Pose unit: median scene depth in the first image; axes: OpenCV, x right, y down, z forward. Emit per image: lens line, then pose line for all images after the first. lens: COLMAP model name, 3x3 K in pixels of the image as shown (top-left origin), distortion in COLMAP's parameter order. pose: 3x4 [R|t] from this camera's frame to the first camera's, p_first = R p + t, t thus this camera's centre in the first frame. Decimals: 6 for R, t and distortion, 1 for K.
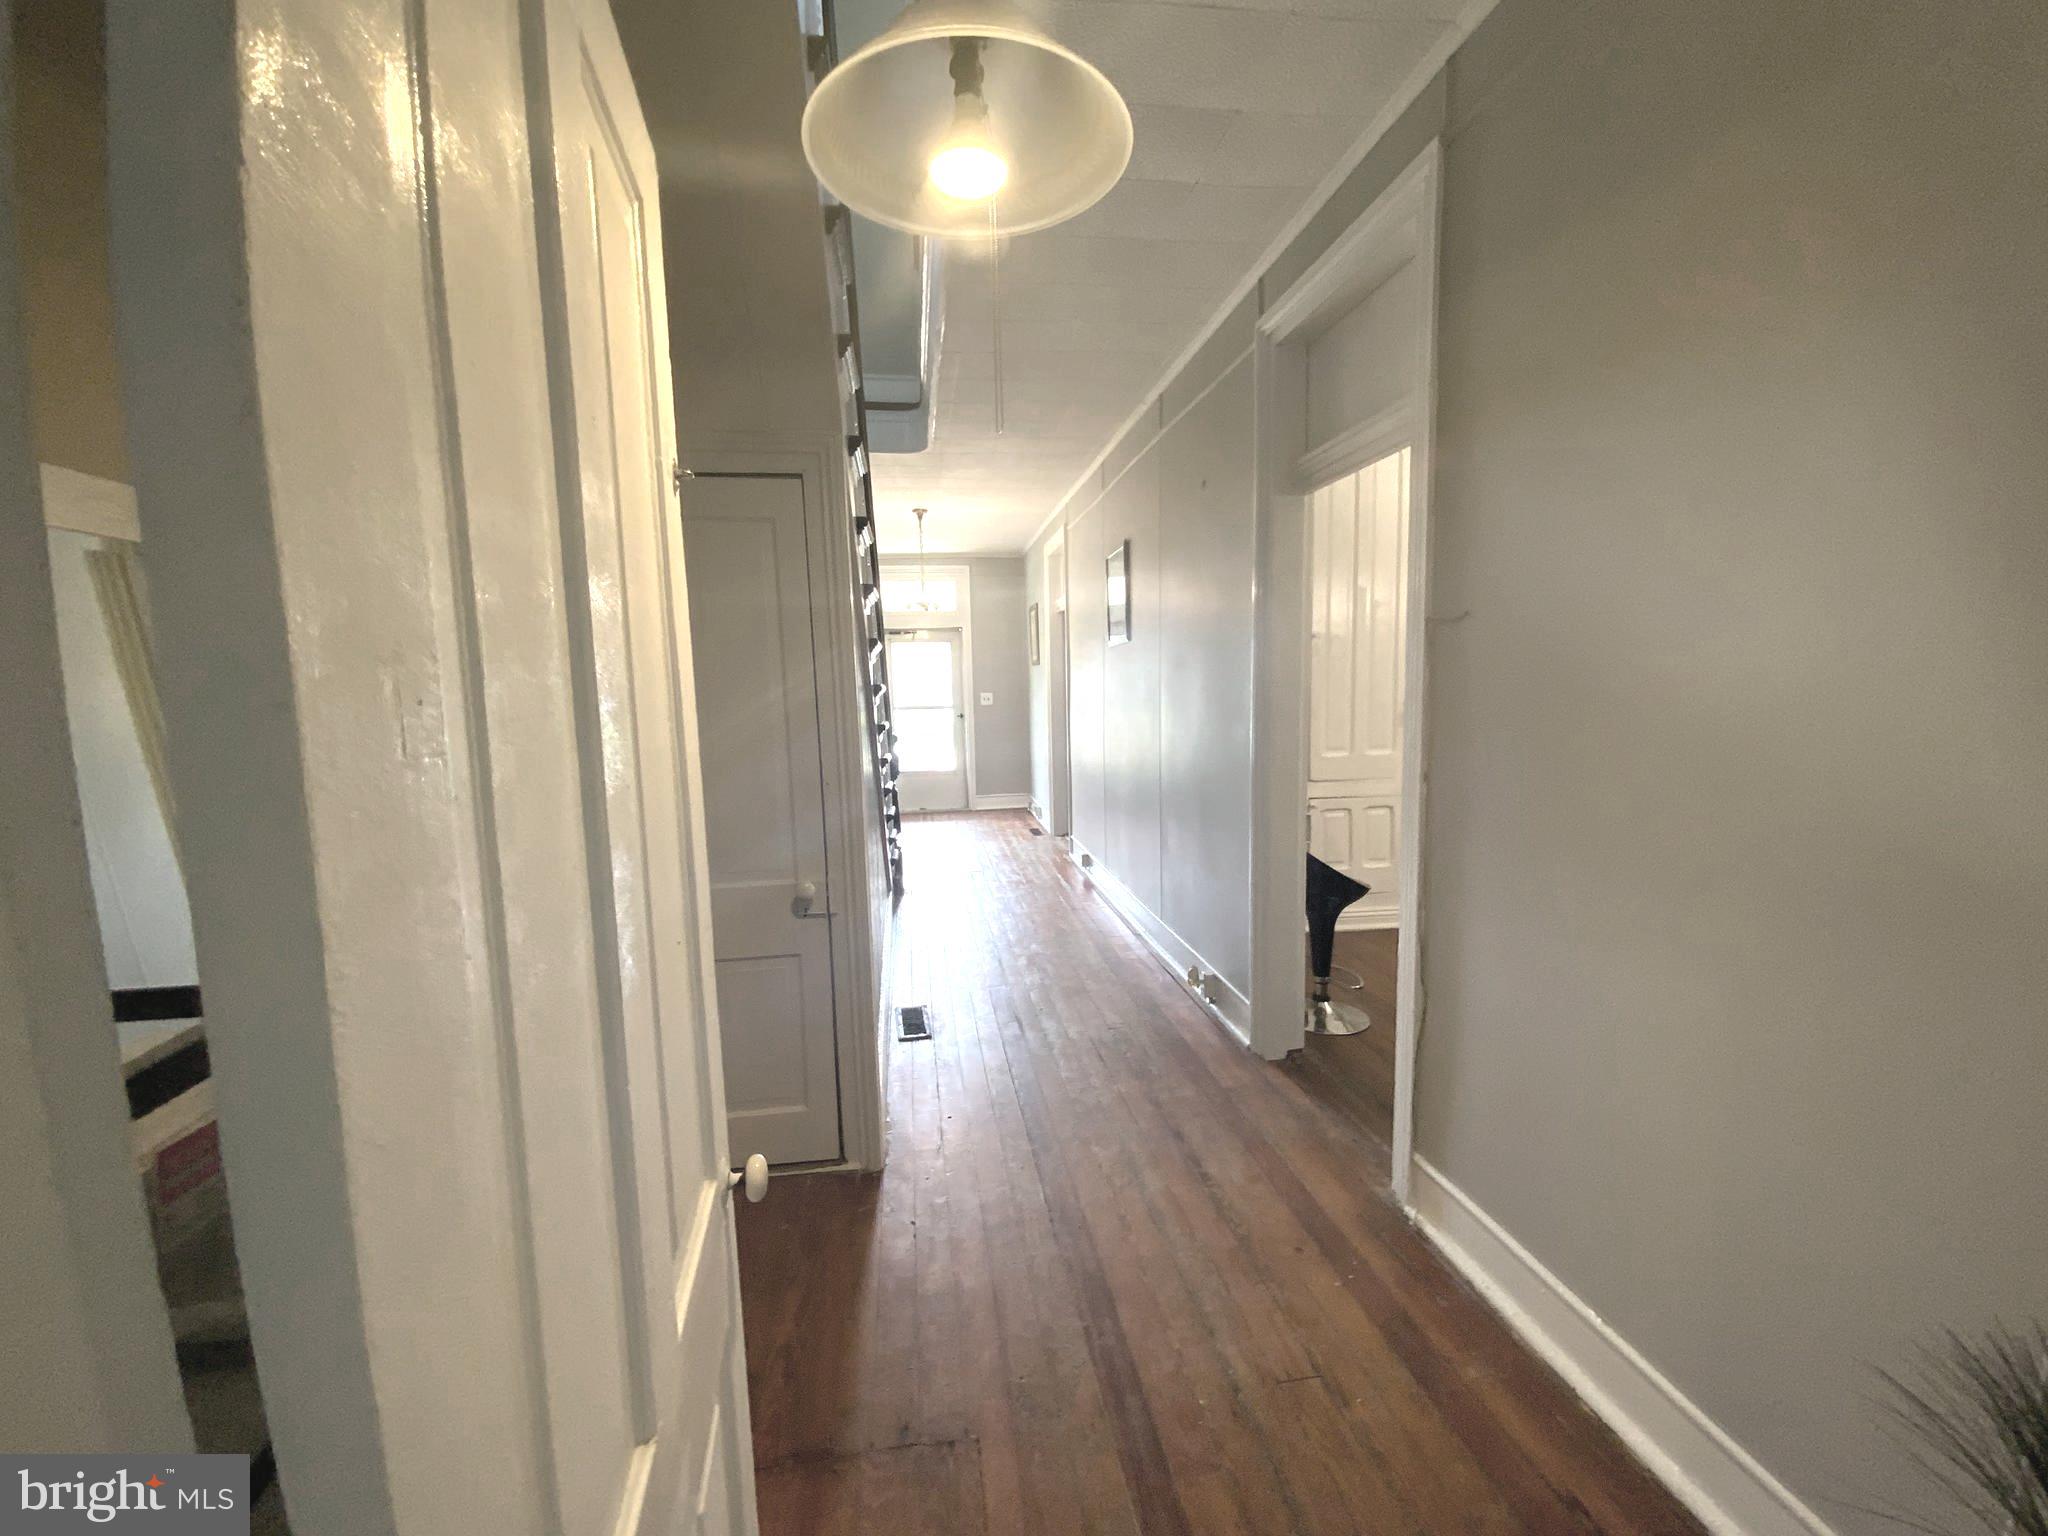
lens RADIAL K [[826.3, 0, 1023.4], [0, 826.3, 766.0], [0, 0, 1]] dist [0.020026, -0.019439]
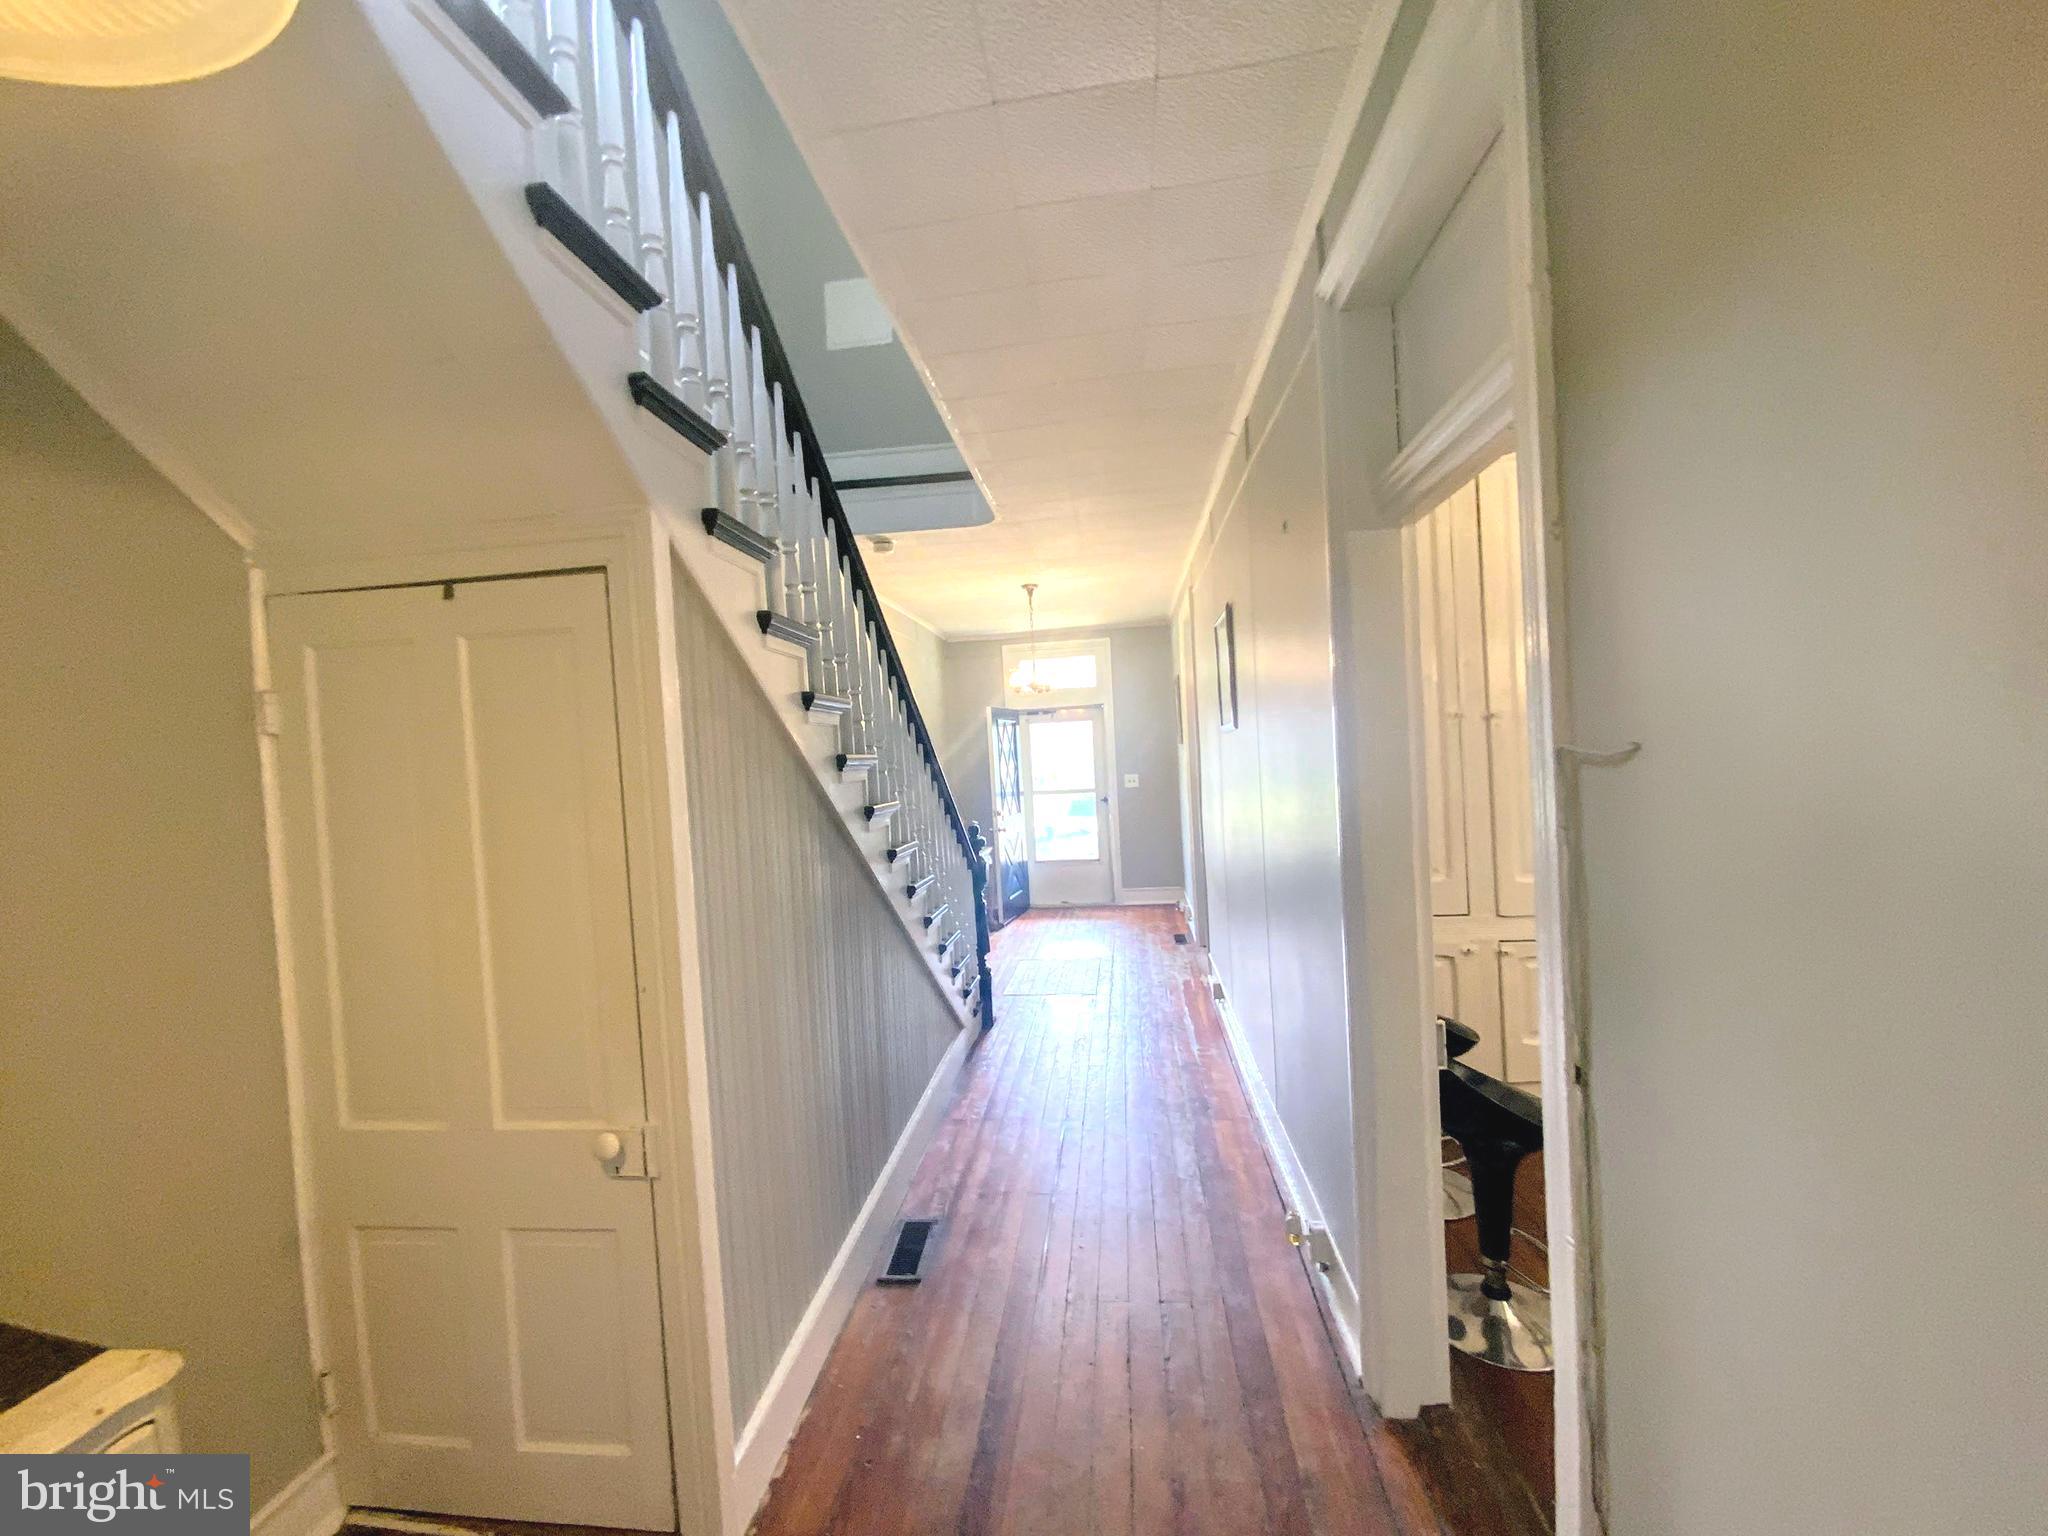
lens RADIAL K [[826.3, 0, 1023.4], [0, 826.3, 766.0], [0, 0, 1]] dist [0.020026, -0.019439]
pose [[0.967258, -0.024637, -0.252596, 0.151574], [0.005544, 0.997091, -0.076022, -0.066236], [0.253734, 0.072132, 0.964581, 0.222585]]
